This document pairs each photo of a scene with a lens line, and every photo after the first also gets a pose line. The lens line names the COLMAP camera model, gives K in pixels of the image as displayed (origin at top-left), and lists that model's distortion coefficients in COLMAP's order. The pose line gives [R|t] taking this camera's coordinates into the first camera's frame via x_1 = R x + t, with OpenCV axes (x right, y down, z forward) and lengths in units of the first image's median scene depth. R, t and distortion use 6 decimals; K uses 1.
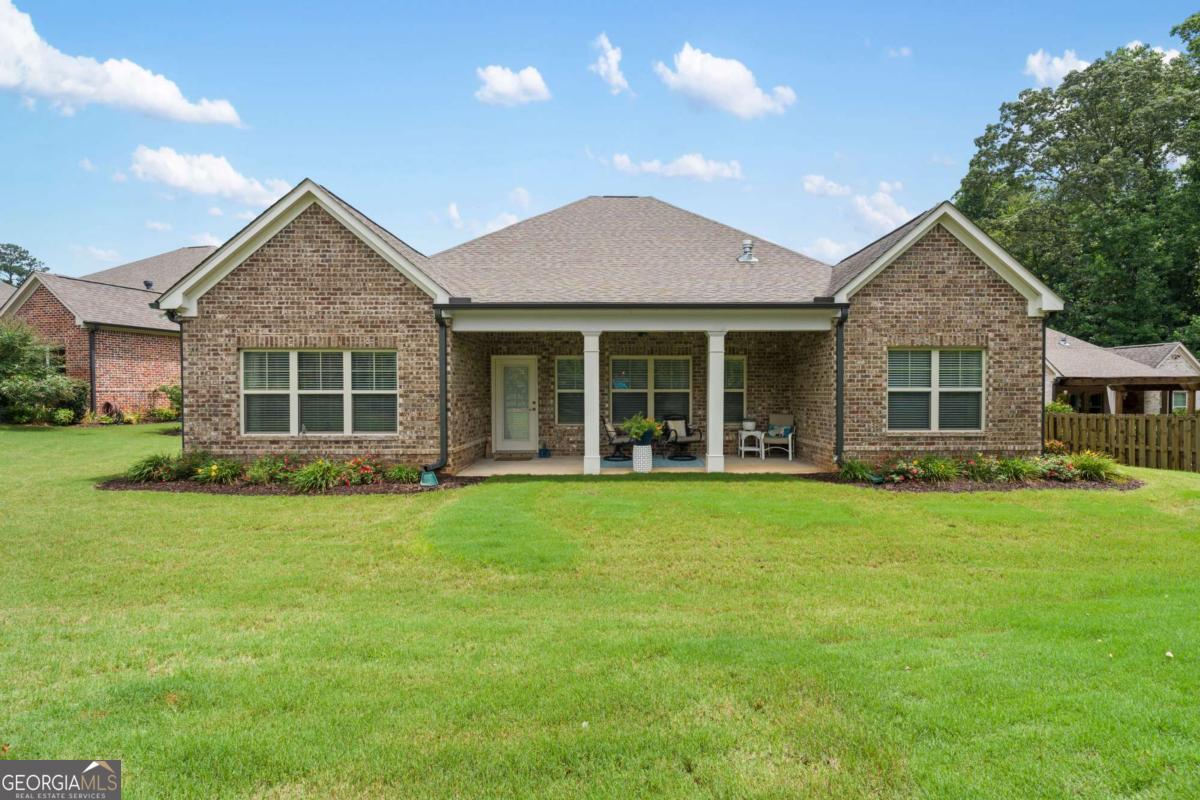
lens RADIAL K [[543.4, 0, 678.3], [0, 543.4, 395.6], [0, 0, 1]] dist [0.000124, 0.000776]
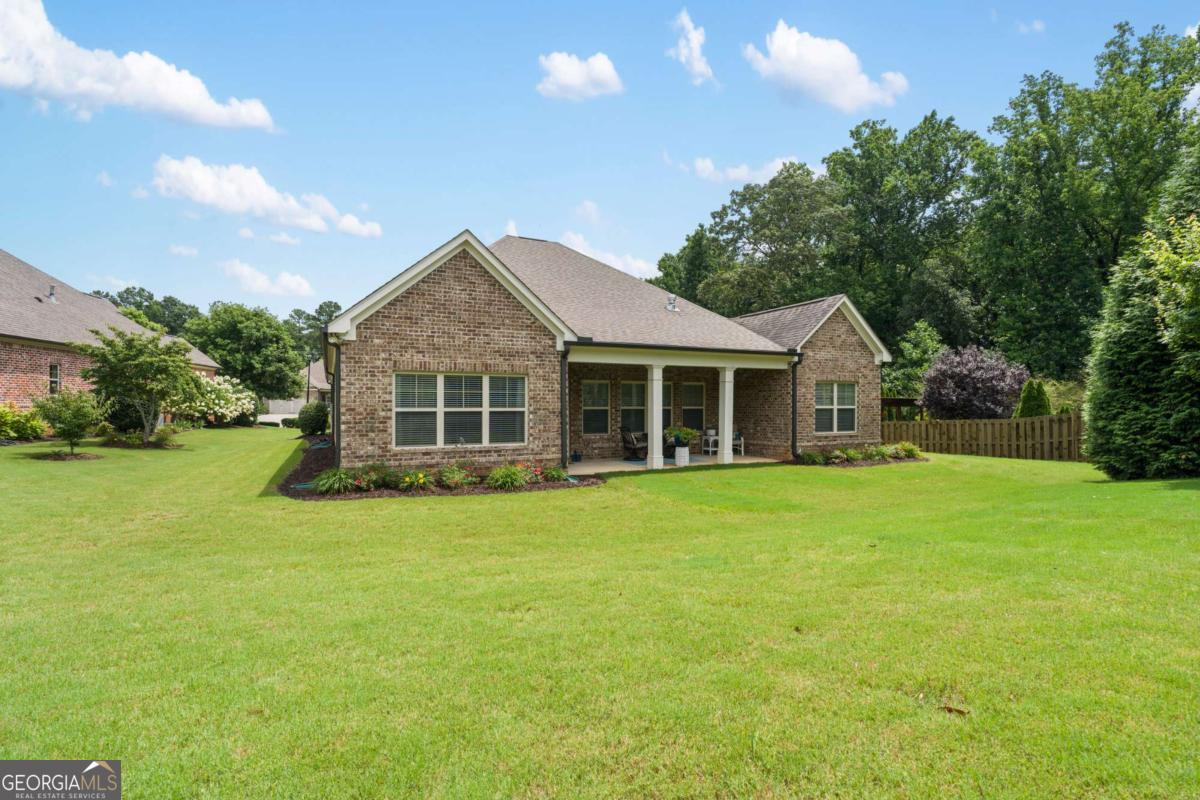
lens RADIAL K [[544.9, 0, 586.7], [0, 544.9, 403.2], [0, 0, 1]] dist [-0.000316, 0.001048]
pose [[0.907580, 0.002384, 0.419872, -0.912490], [0.002475, 0.999936, -0.011029, -0.006962], [-0.419872, 0.011049, 0.907516, -0.177623]]
